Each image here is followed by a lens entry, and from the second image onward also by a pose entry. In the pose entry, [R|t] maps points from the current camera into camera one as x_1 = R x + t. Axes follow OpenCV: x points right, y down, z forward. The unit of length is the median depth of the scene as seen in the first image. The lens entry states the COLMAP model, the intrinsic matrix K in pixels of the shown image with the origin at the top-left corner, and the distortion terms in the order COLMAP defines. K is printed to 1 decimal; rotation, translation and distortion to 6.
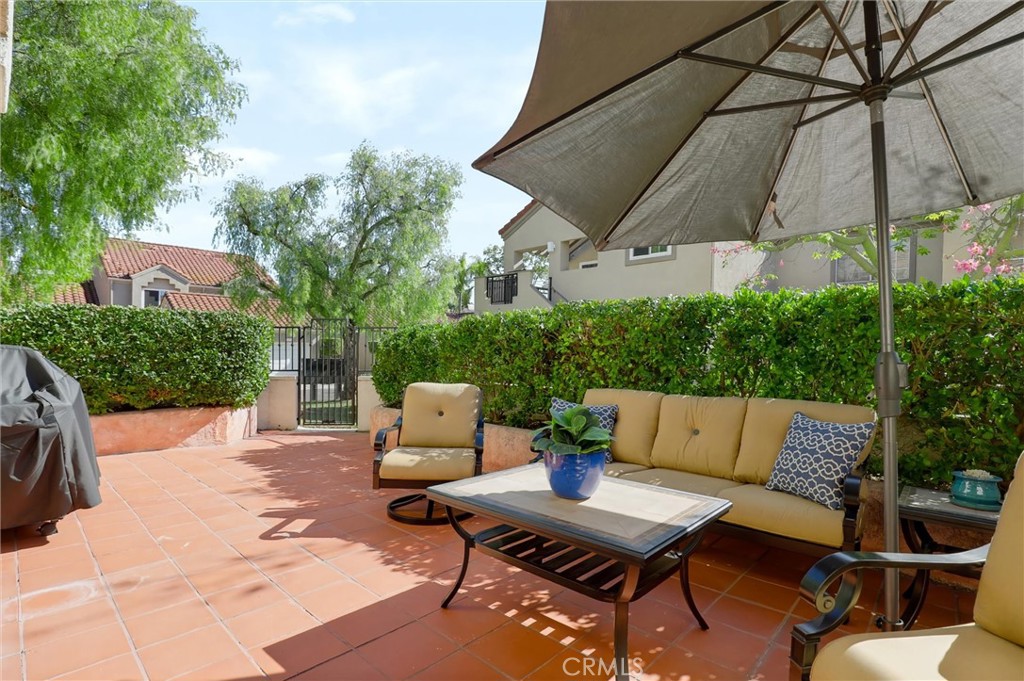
lens RADIAL K [[498.7, 0, 513.0], [0, 498.7, 360.6], [0, 0, 1]] dist [0.000287, -0.000120]
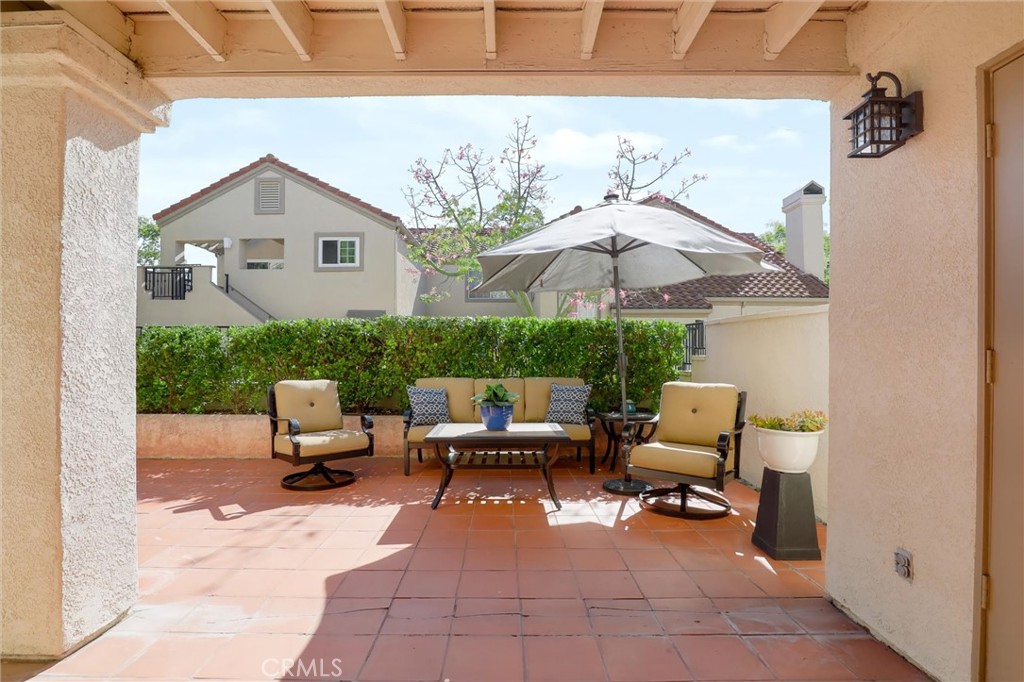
lens RADIAL K [[470.6, 0, 512.0], [0, 470.6, 341.0], [0, 0, 1]] dist [-0.000075, -0.000046]
pose [[0.752877, 0.002584, 0.658156, -0.646905], [0.021150, 0.999381, -0.028118, -0.010010], [-0.657822, 0.035090, 0.752356, -0.239898]]
